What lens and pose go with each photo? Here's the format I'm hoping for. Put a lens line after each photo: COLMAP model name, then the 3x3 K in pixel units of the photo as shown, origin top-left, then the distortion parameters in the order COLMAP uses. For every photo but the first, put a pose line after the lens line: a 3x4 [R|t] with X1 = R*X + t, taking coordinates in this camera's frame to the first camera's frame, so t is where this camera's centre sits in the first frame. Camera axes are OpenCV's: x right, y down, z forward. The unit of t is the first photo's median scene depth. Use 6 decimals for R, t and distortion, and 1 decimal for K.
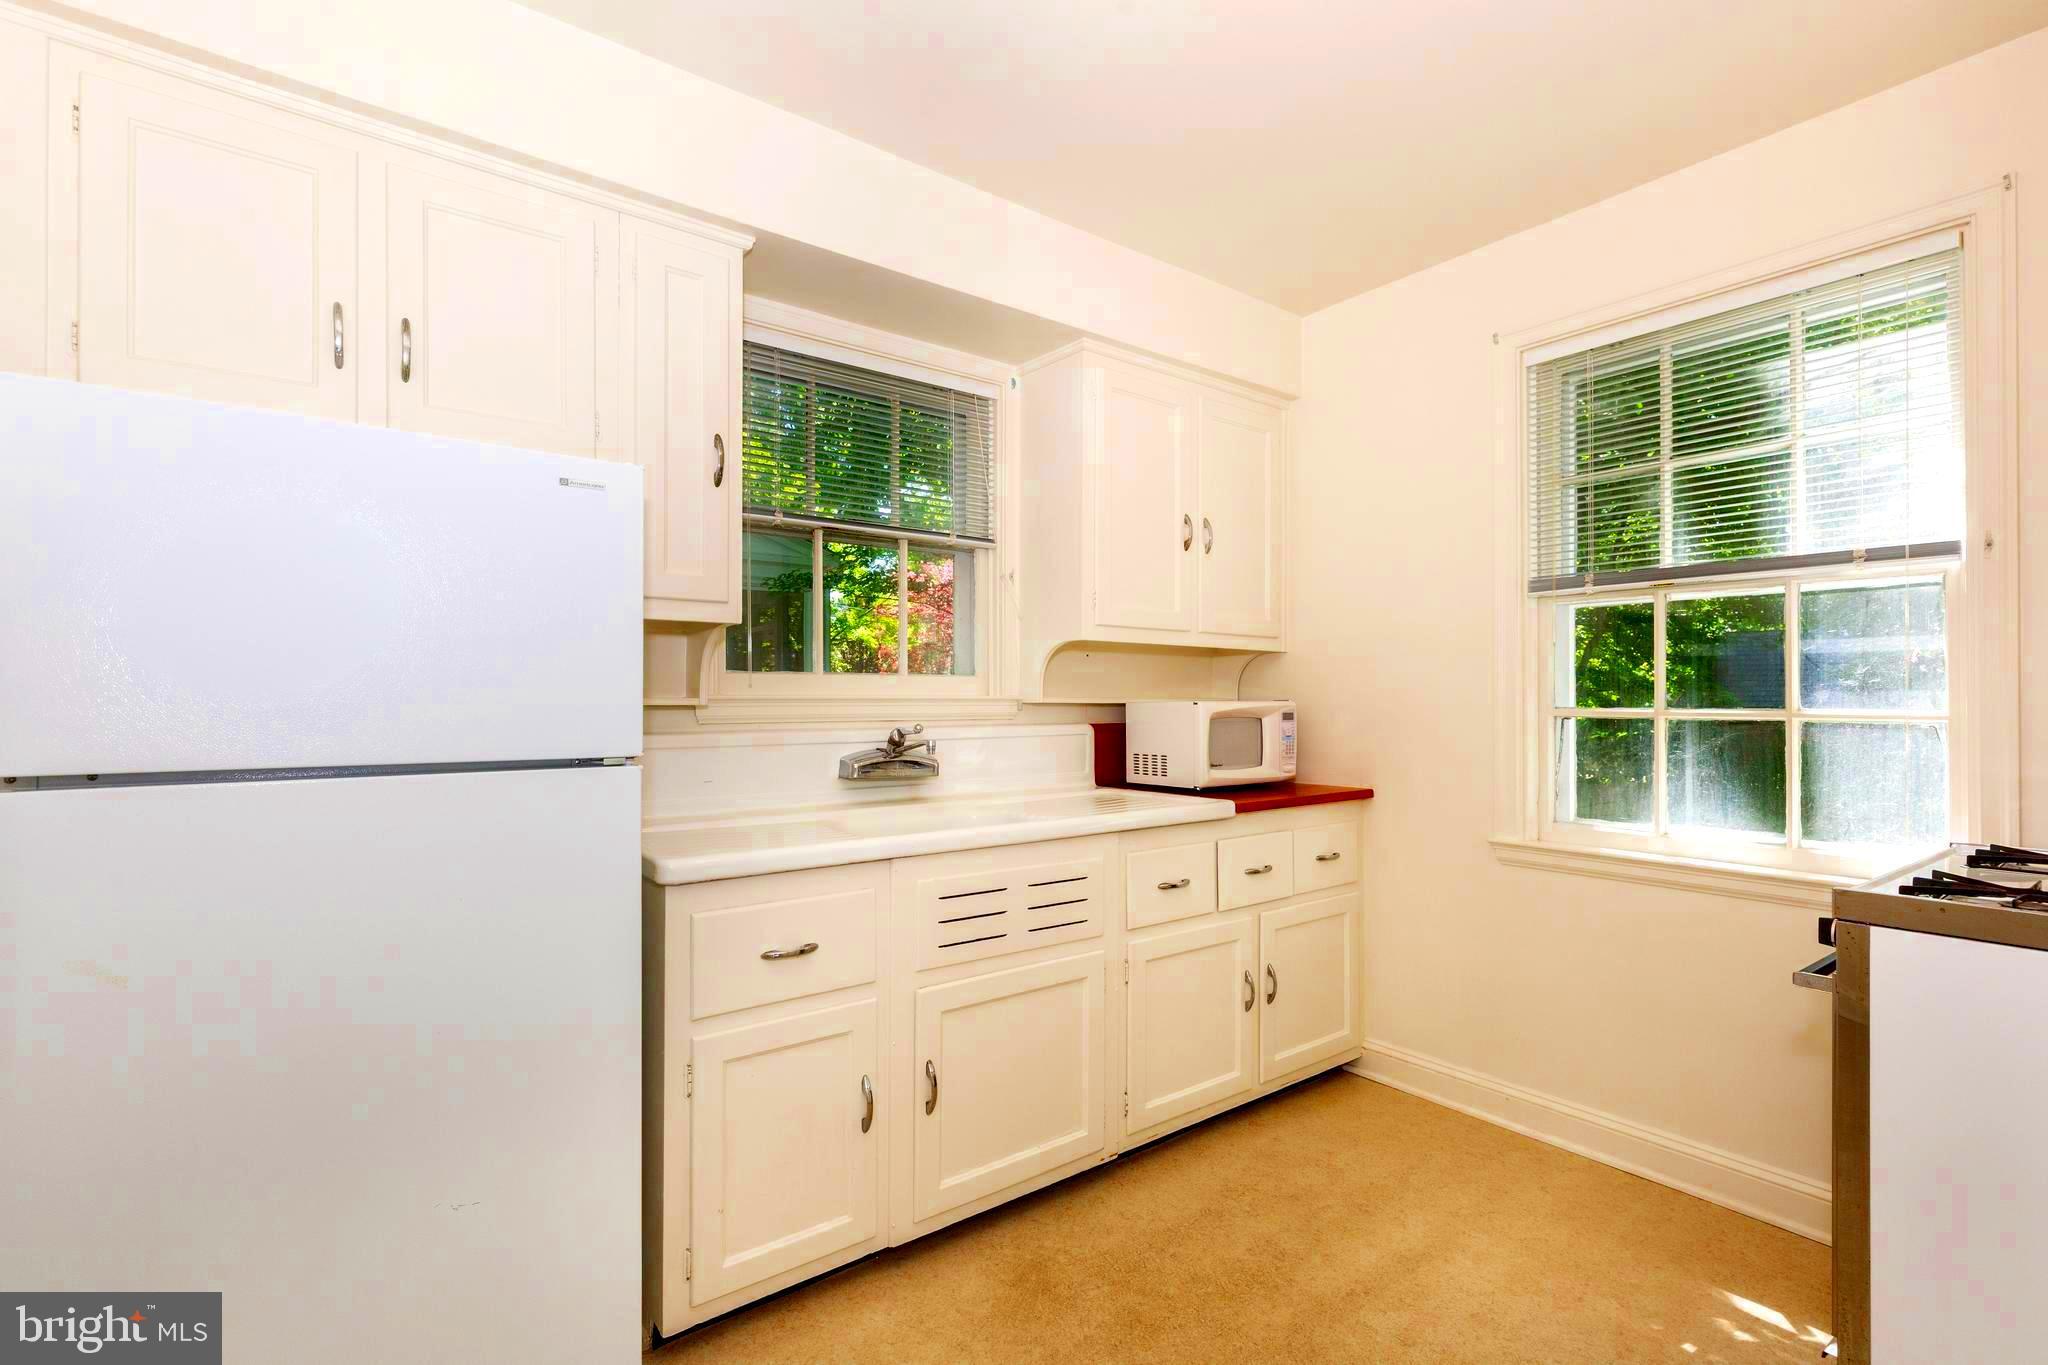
lens RADIAL K [[948.2, 0, 1020.7], [0, 948.2, 681.8], [0, 0, 1]] dist [0.002232, -0.000844]
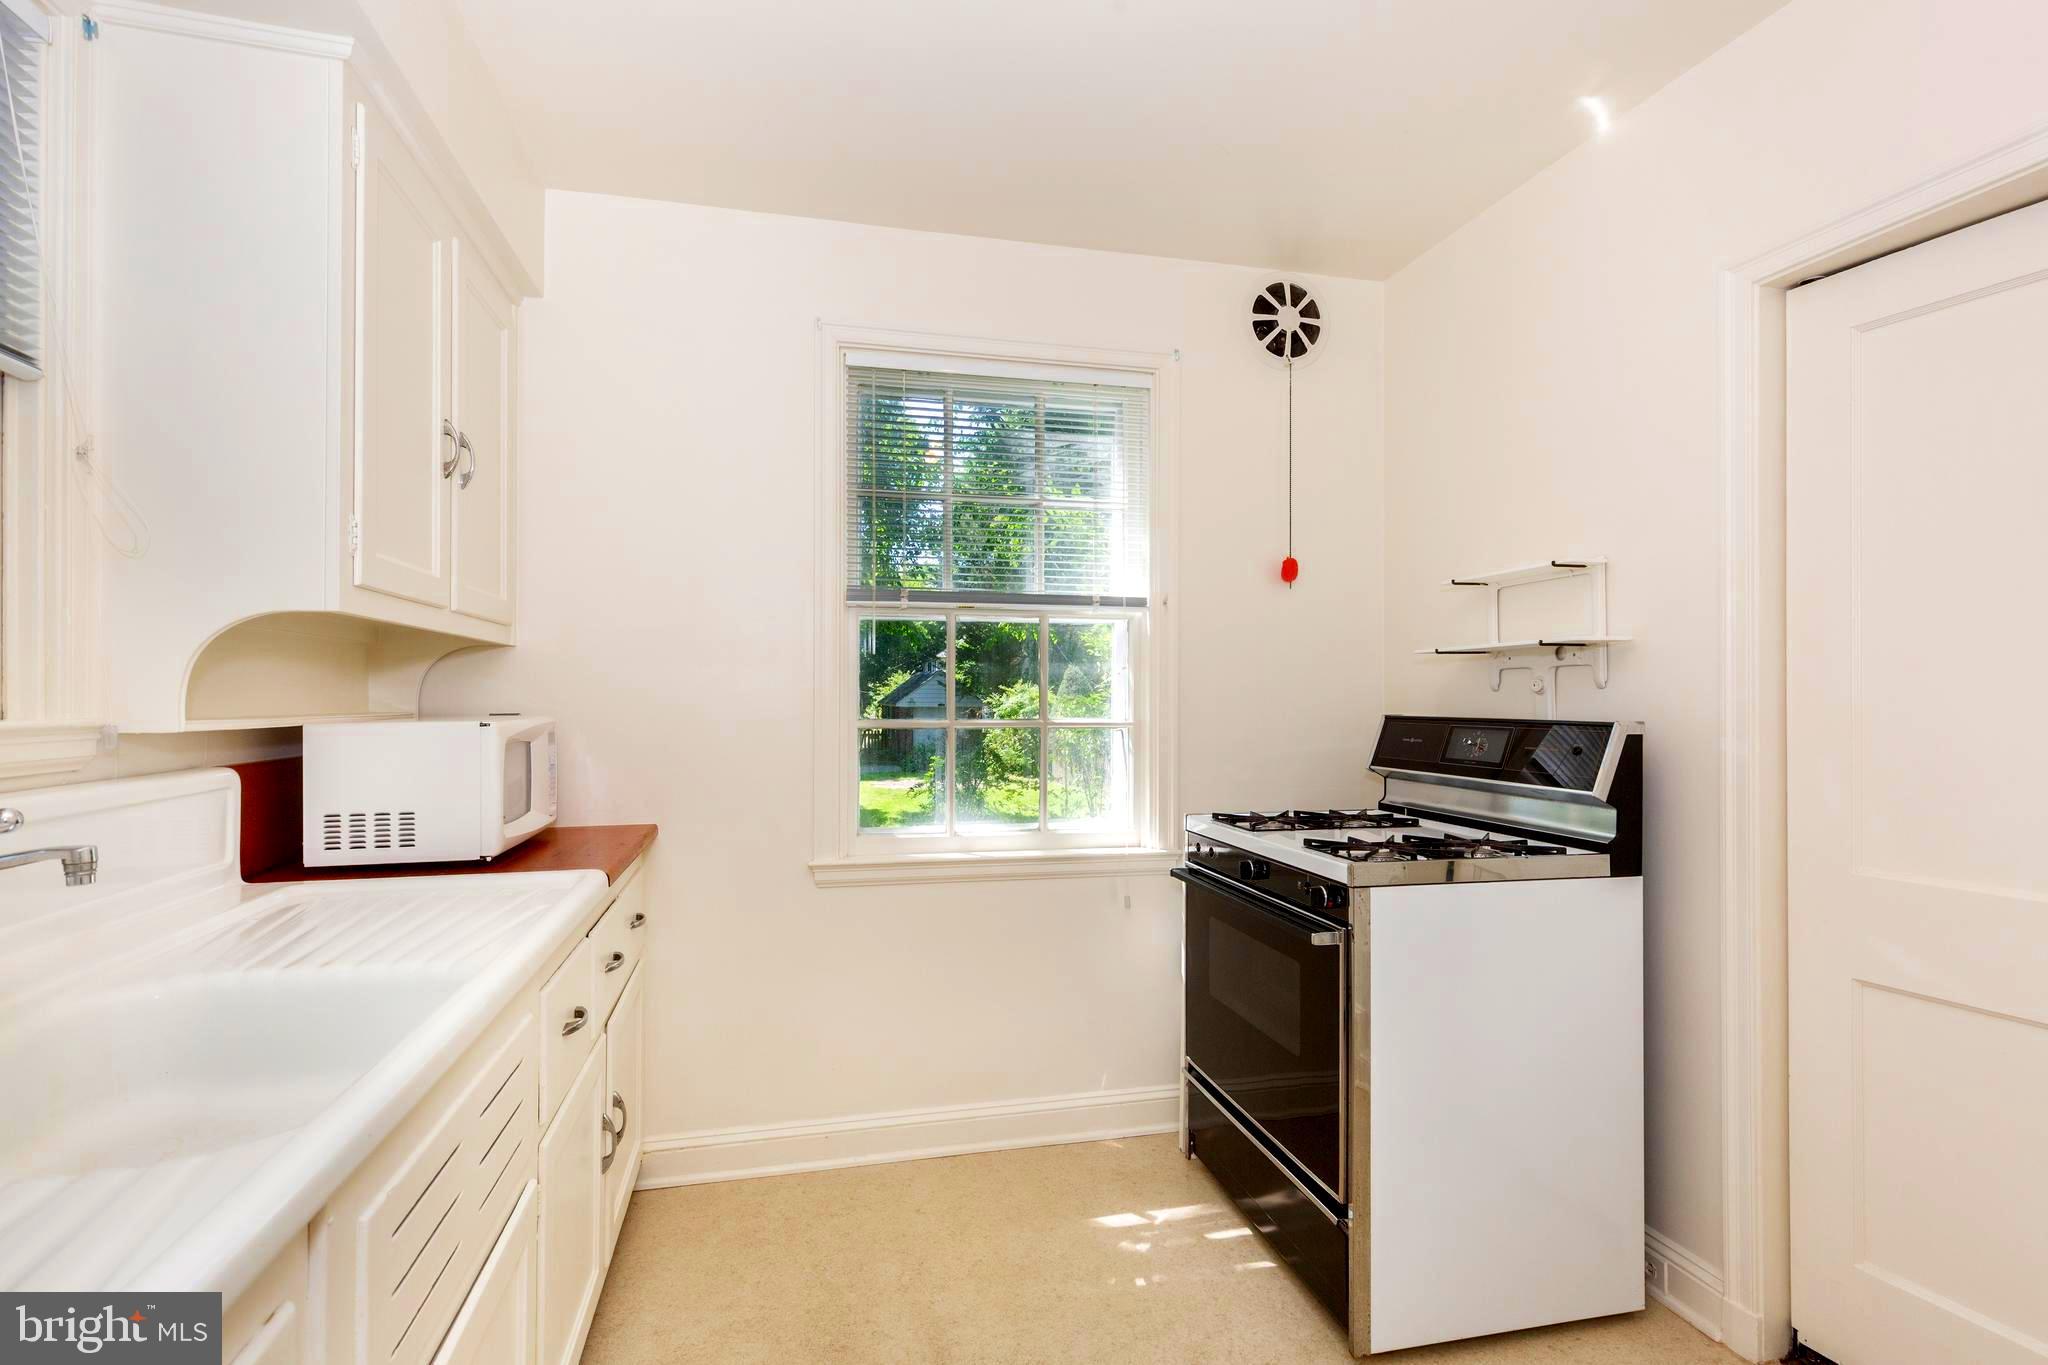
lens RADIAL K [[948.2, 0, 1020.7], [0, 948.2, 681.8], [0, 0, 1]] dist [0.002232, -0.000844]
pose [[0.400026, 0.011977, 0.916425, -0.265732], [-0.020660, 0.999778, -0.004048, -0.011094], [-0.916271, -0.017314, 0.400185, 0.438508]]
